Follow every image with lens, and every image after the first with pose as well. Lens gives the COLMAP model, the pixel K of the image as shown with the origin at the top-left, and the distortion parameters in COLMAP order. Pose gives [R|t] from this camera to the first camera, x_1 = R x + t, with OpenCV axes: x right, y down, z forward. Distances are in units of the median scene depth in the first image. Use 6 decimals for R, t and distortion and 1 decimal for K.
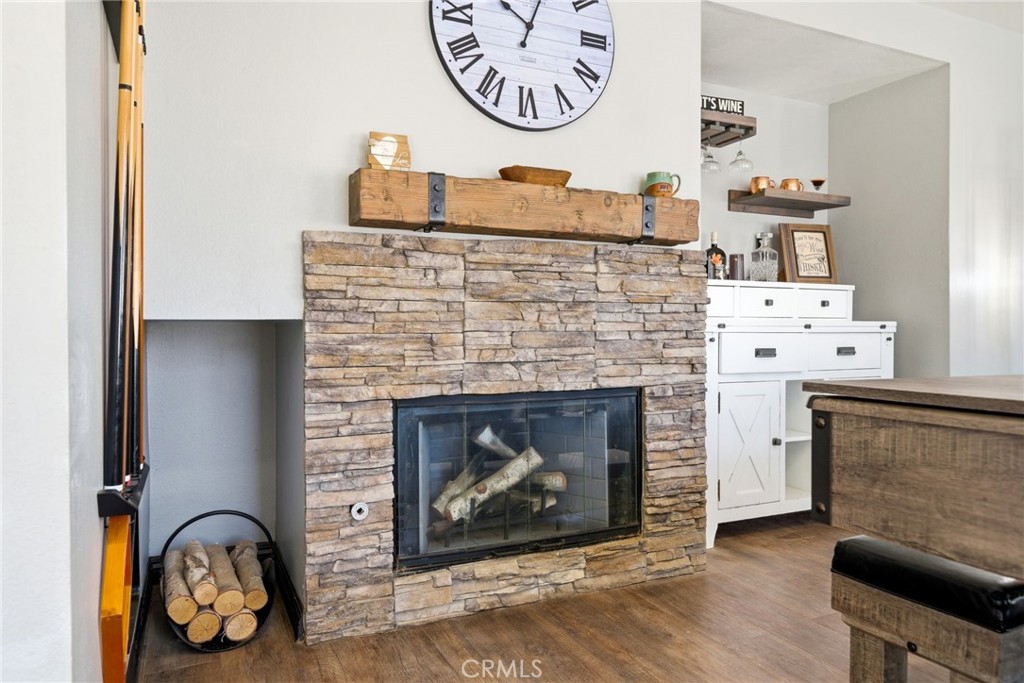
lens RADIAL K [[689.0, 0, 503.6], [0, 689.0, 328.8], [0, 0, 1]] dist [0.003949, -0.002865]
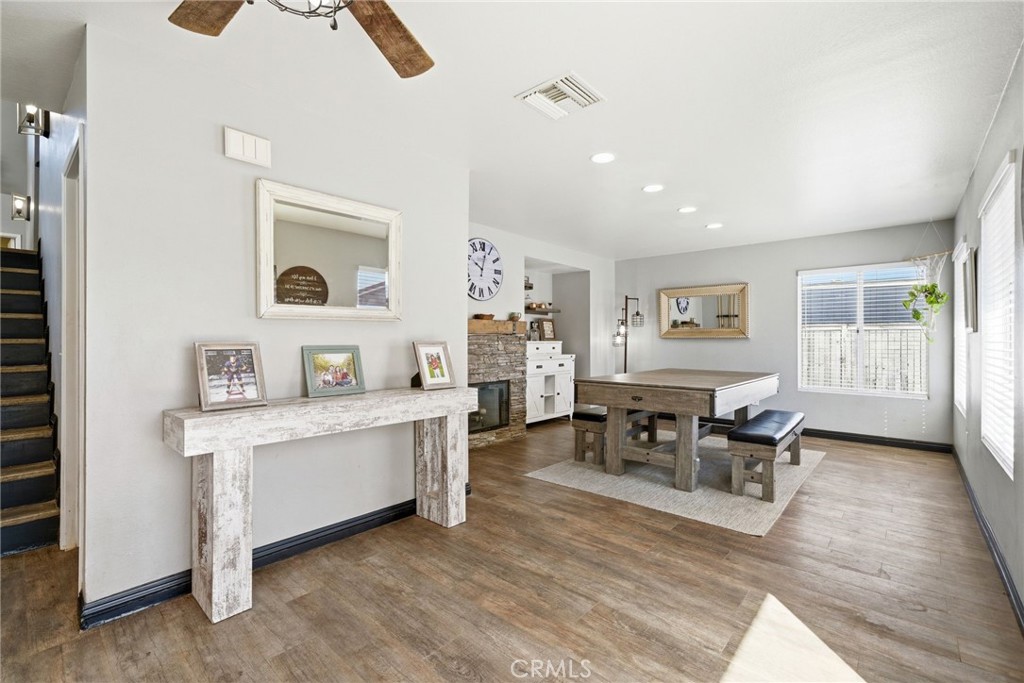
lens RADIAL K [[449.0, 0, 505.4], [0, 449.0, 335.5], [0, 0, 1]] dist [-0.008283, 0.001455]
pose [[0.920820, 0.007154, 0.389922, -0.618156], [-0.005760, 0.999972, -0.004745, -0.108407], [-0.389945, 0.002123, 0.920836, -0.890986]]
